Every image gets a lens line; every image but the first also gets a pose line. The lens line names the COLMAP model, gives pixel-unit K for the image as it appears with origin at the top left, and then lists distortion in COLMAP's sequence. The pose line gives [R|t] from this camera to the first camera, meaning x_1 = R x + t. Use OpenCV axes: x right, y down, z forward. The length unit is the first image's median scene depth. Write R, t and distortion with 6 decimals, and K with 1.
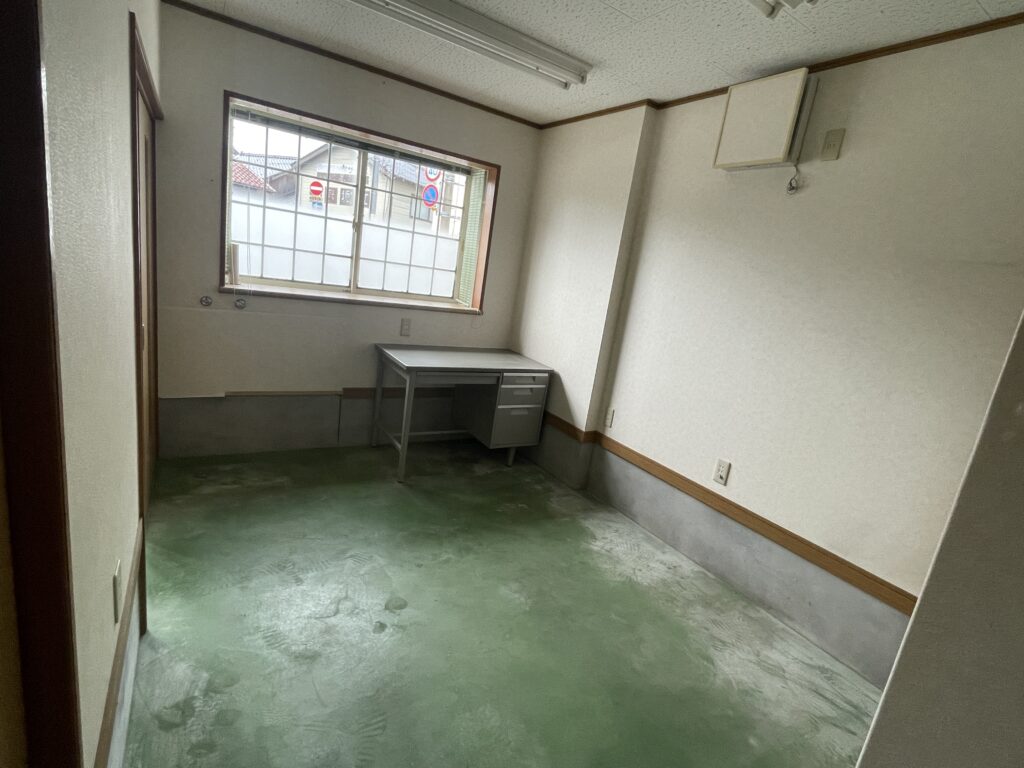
lens RADIAL K [[480.8, 0, 512.2], [0, 480.8, 383.8], [0, 0, 1]] dist [0.003591, 0.000871]
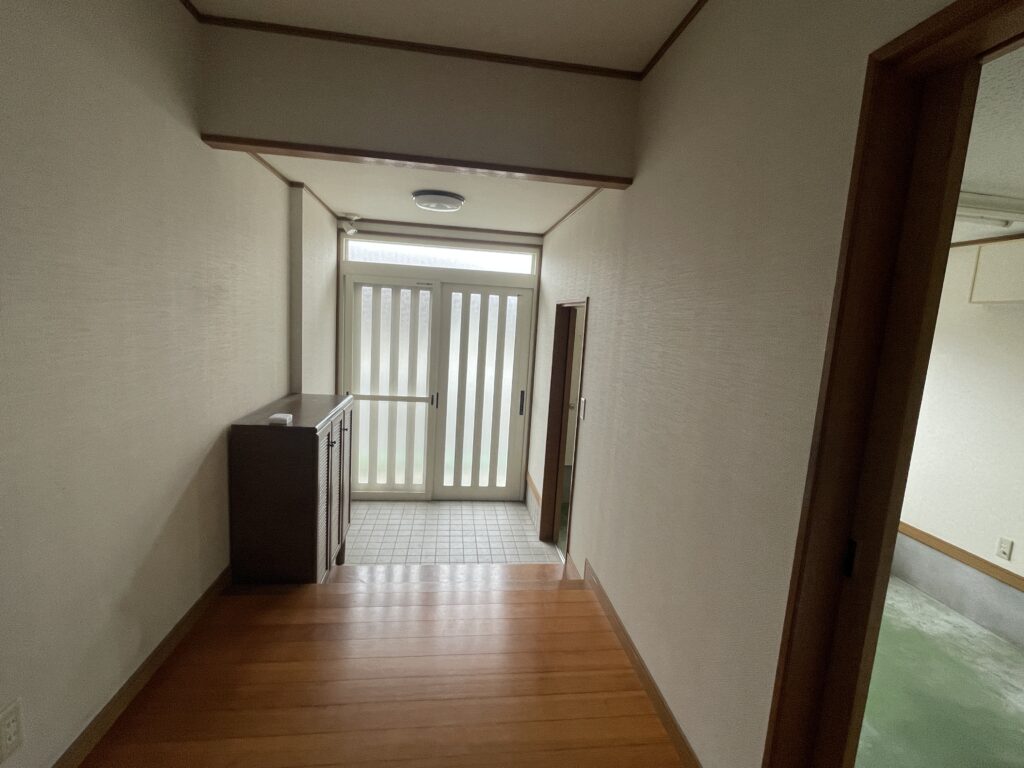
lens RADIAL K [[480.8, 0, 511.1], [0, 480.8, 384.5], [0, 0, 1]] dist [0.003591, 0.000871]
pose [[0.915725, -0.035375, -0.400246, -0.191383], [-0.010676, 0.993623, -0.112246, -0.073261], [0.401664, 0.107059, 0.909508, -0.629224]]
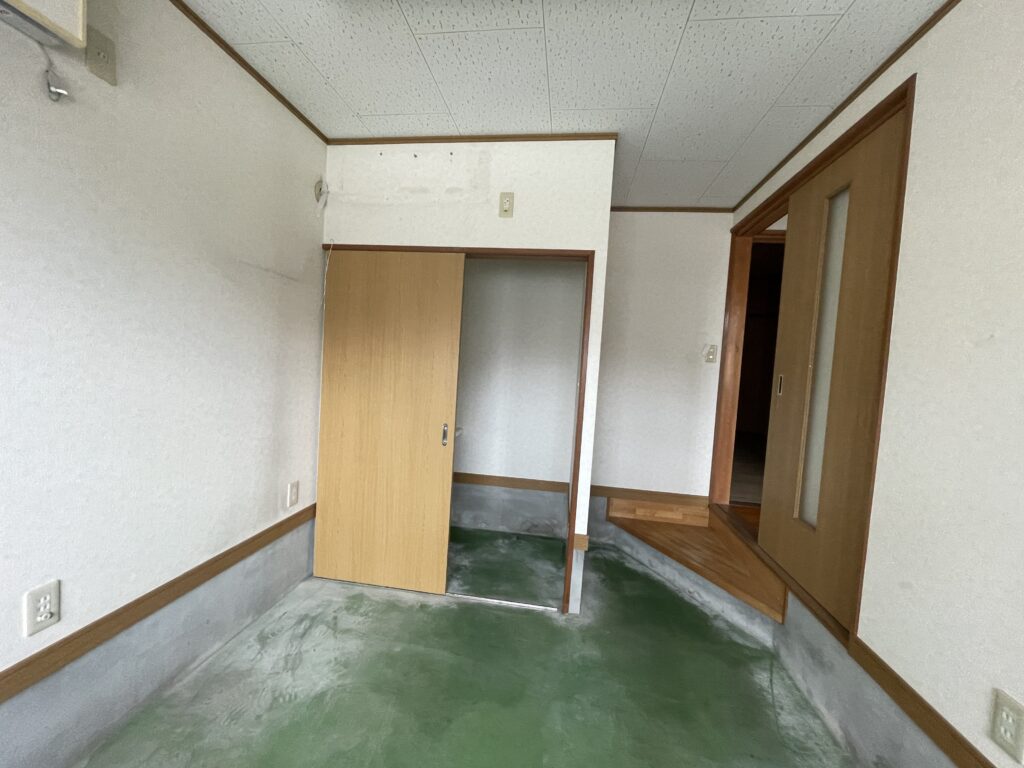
lens RADIAL K [[426.6, 0, 509.7], [0, 426.6, 383.9], [0, 0, 1]] dist [-0.011096, -0.000095]
pose [[-0.769824, -0.225481, 0.597100, -0.185848], [-0.043465, 0.951867, 0.303413, -0.220675], [-0.636774, 0.207621, -0.742571, 0.990197]]
